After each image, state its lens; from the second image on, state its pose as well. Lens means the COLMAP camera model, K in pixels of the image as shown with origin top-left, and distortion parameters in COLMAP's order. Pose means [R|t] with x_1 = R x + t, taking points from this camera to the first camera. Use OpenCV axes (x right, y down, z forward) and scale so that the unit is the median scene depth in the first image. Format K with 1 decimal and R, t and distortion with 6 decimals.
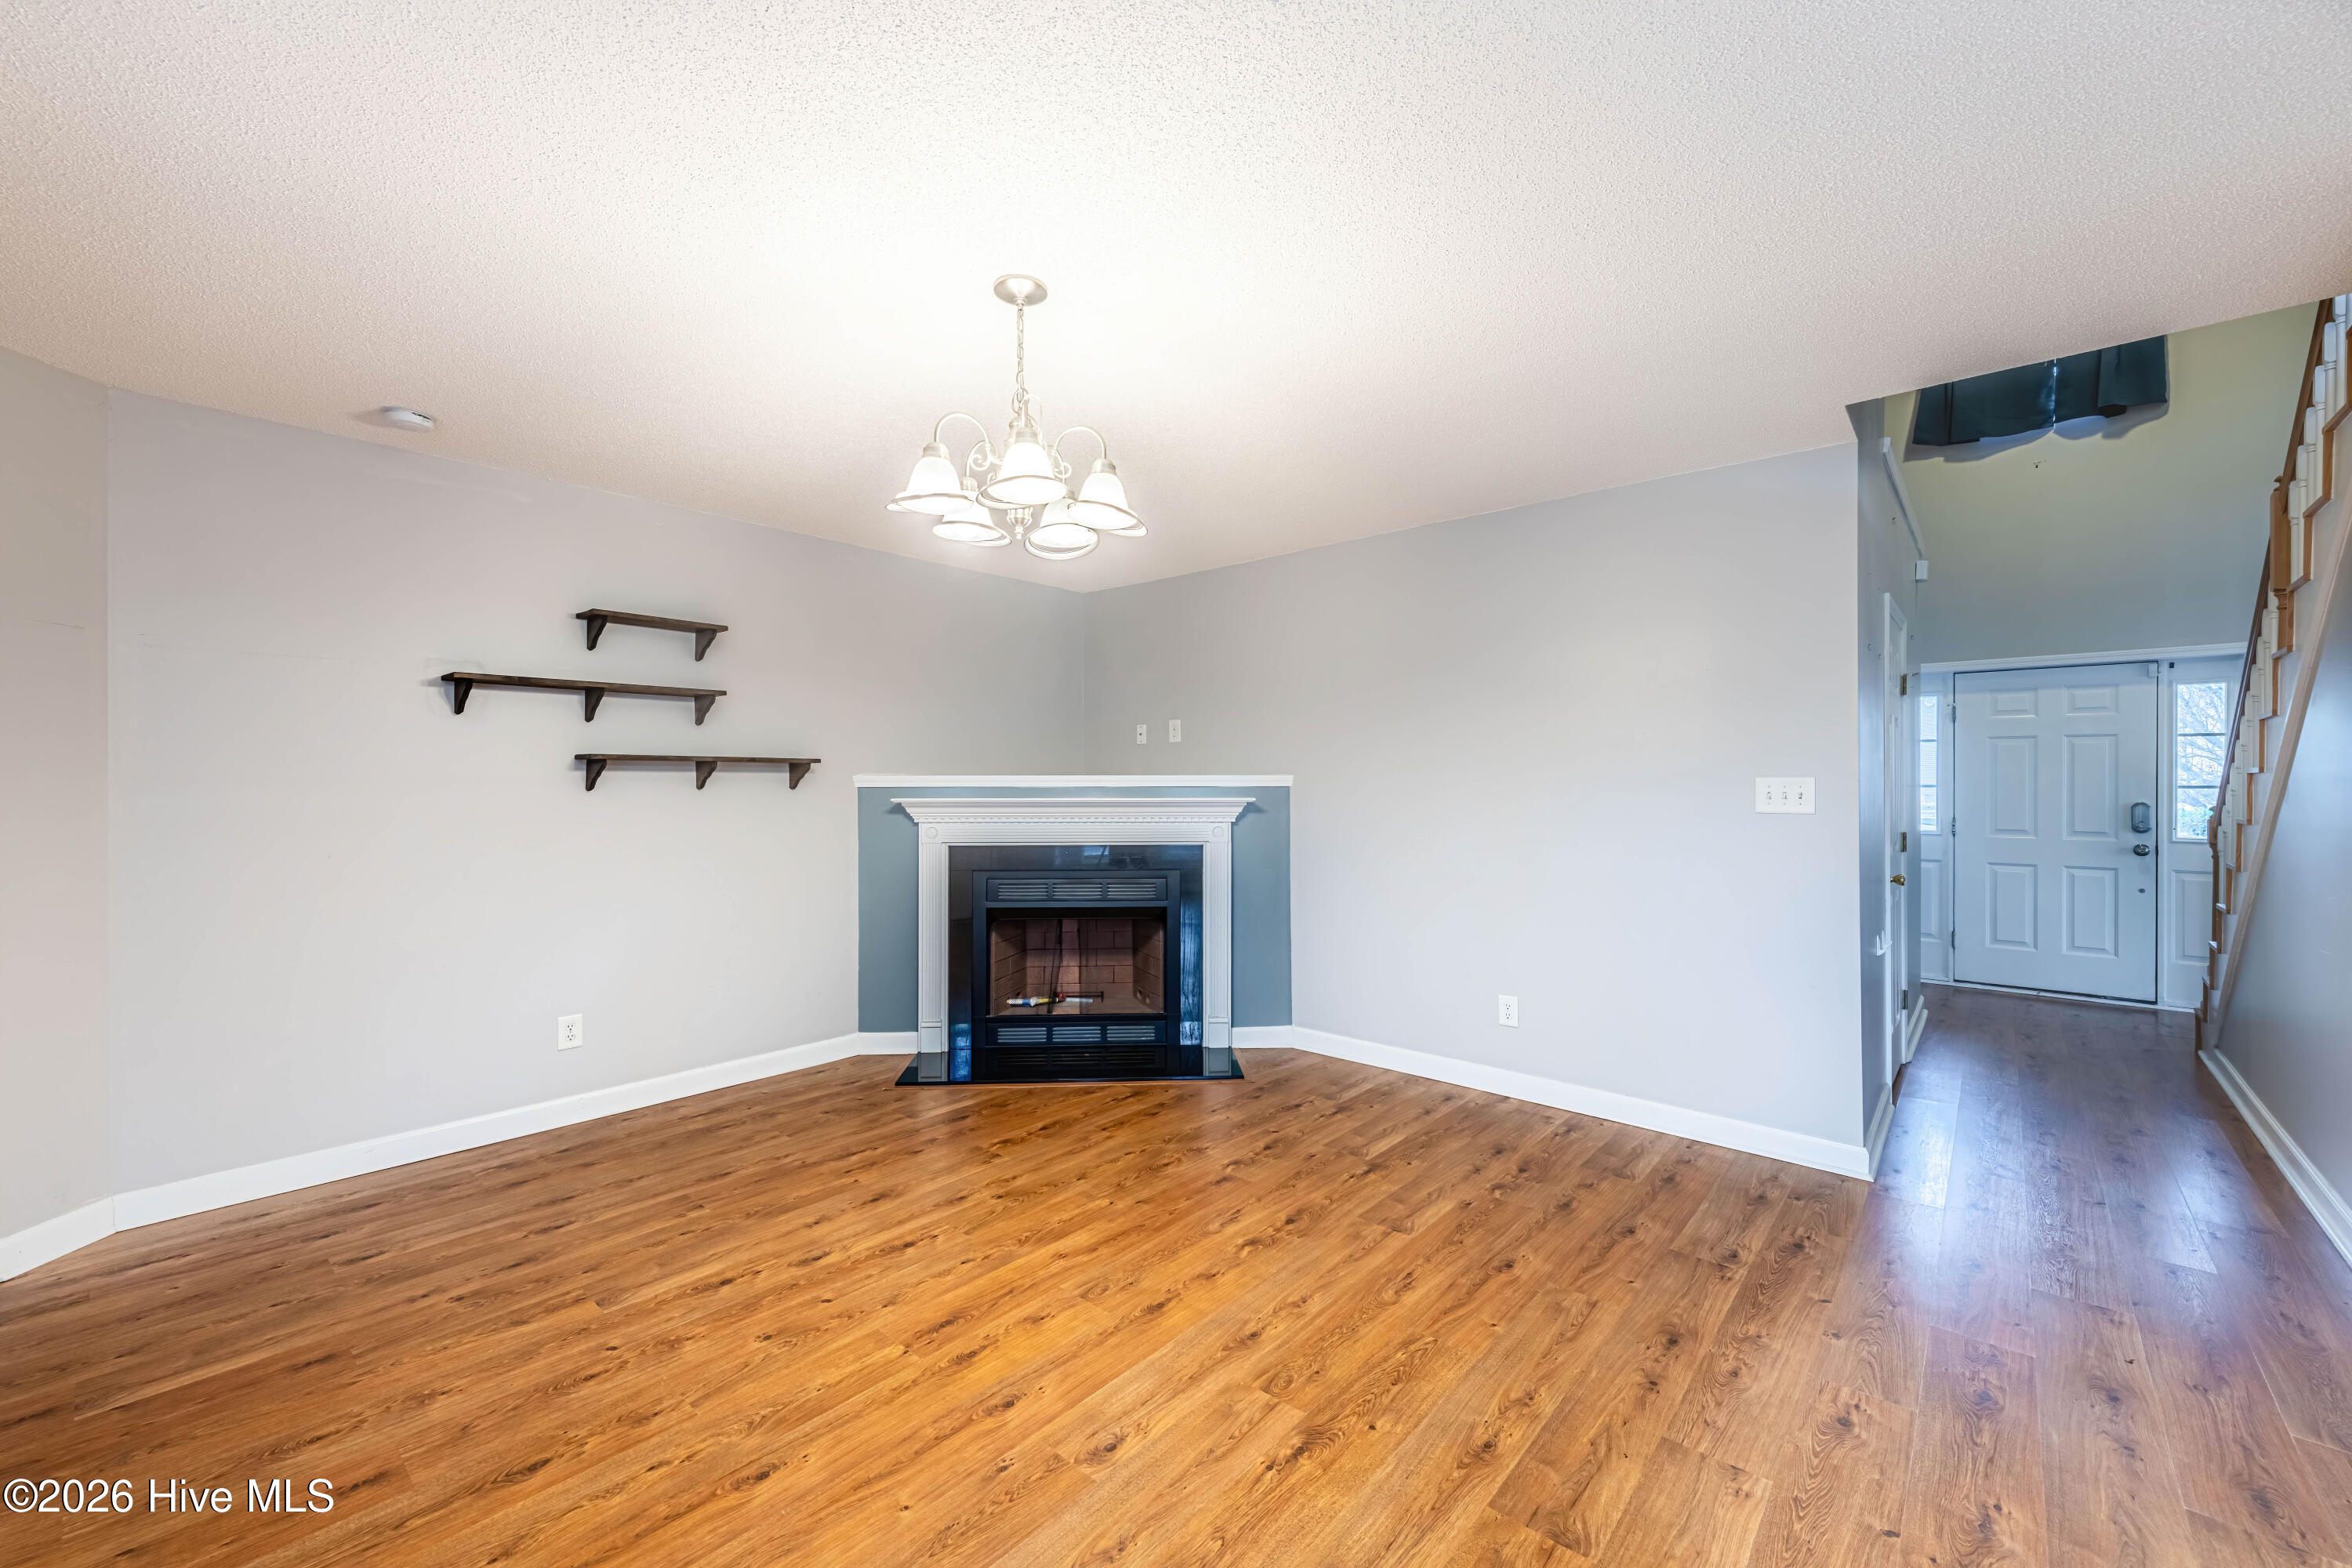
lens RADIAL K [[921.0, 0, 1176.0], [0, 921.0, 784.0], [0, 0, 1]] dist [0.005931, -0.000509]
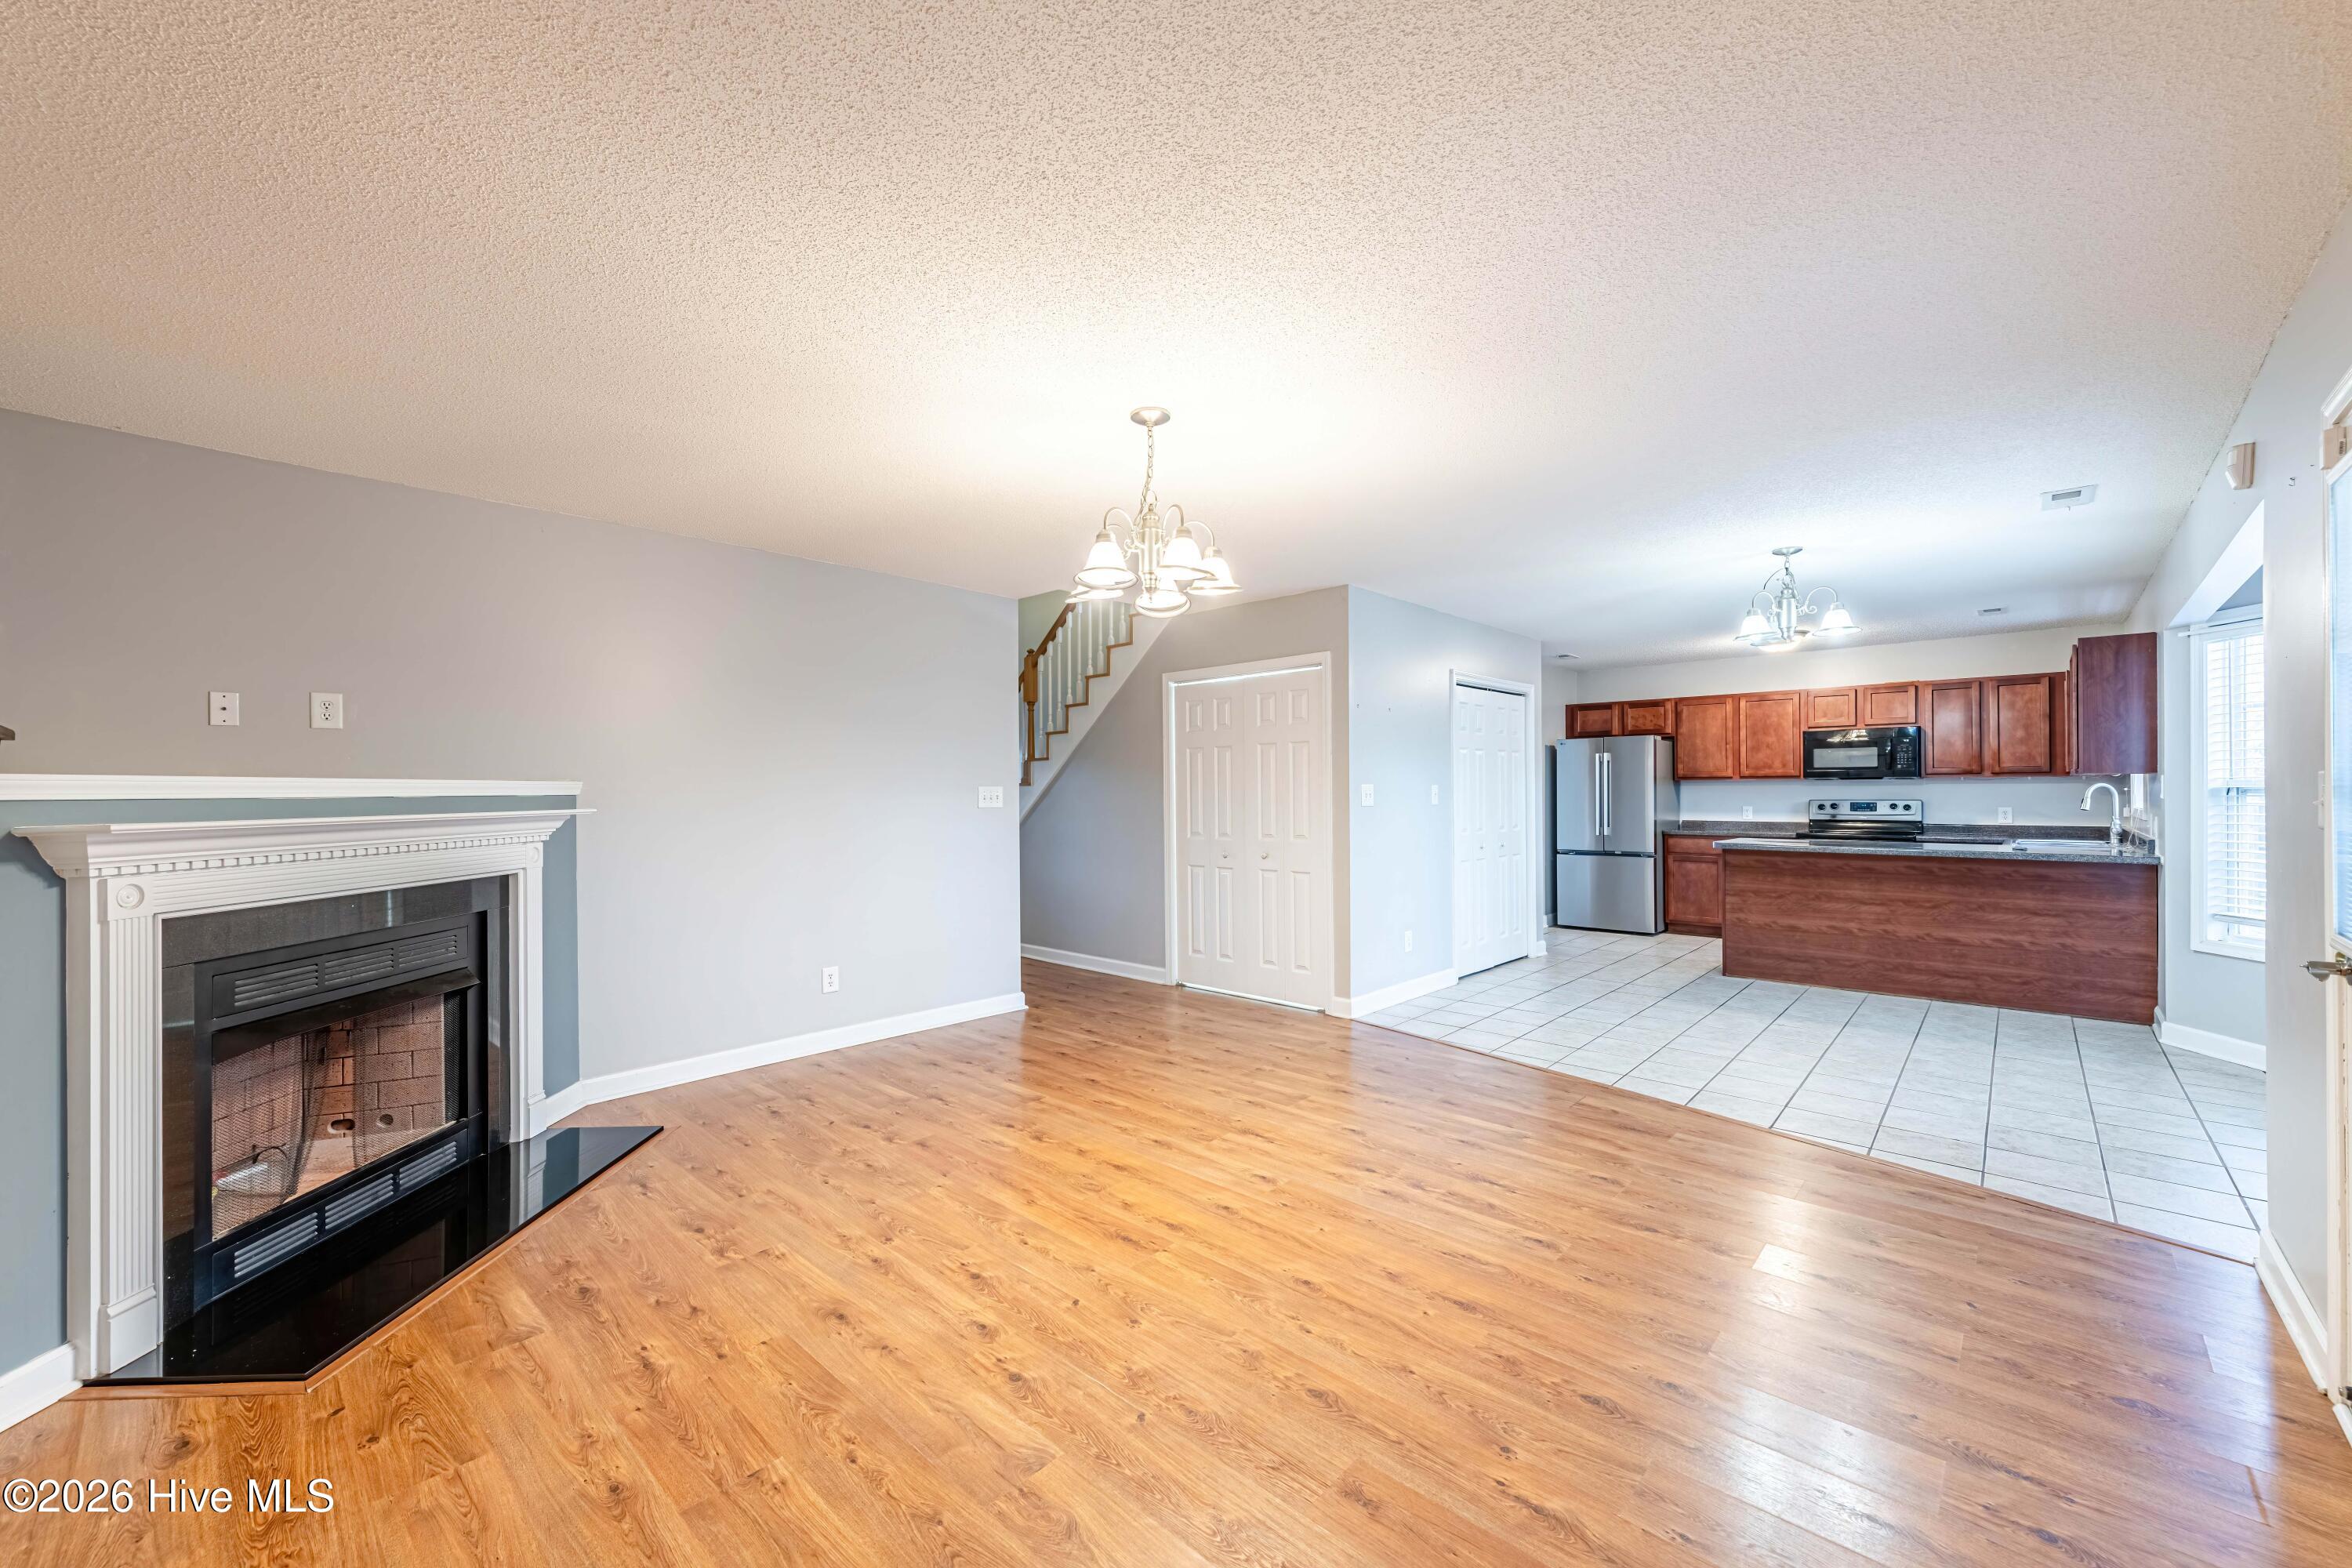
lens RADIAL K [[927.4, 0, 1178.2], [0, 927.4, 751.1], [0, 0, 1]] dist [-0.001141, -0.000450]
pose [[0.033490, 0.039210, 0.998670, -1.109947], [0.012688, 0.999133, -0.039653, 0.007666], [-0.999359, 0.013999, 0.032963, 0.677563]]
